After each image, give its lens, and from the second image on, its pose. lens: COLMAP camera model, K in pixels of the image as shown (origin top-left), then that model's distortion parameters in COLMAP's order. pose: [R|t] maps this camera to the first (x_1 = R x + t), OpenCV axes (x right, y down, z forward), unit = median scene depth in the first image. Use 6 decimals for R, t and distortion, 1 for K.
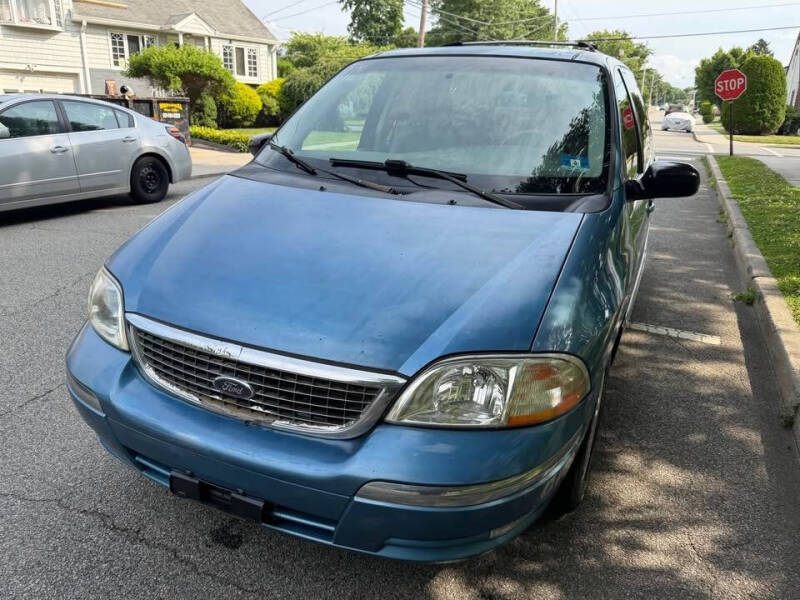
lens RADIAL K [[589.1, 0, 400.0], [0, 589.1, 300.0], [0, 0, 1]] dist [-0.013416, -0.002542]
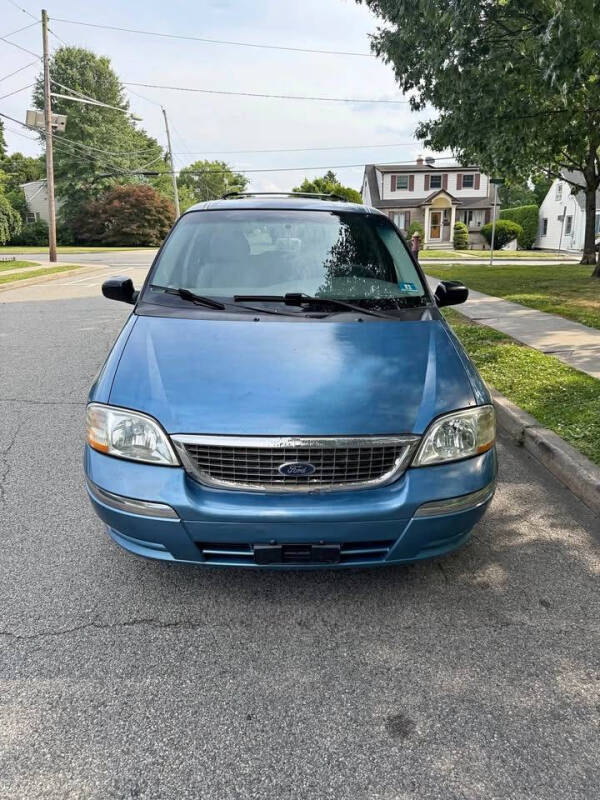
lens RADIAL K [[589.1, 0, 300.0], [0, 589.1, 400.0], [0, 0, 1]] dist [-0.013416, -0.002542]
pose [[0.886111, -0.145300, 0.440107, -0.681225], [0.161602, 0.986856, 0.000440, -0.004997], [-0.434387, 0.070732, 0.897945, -0.174970]]
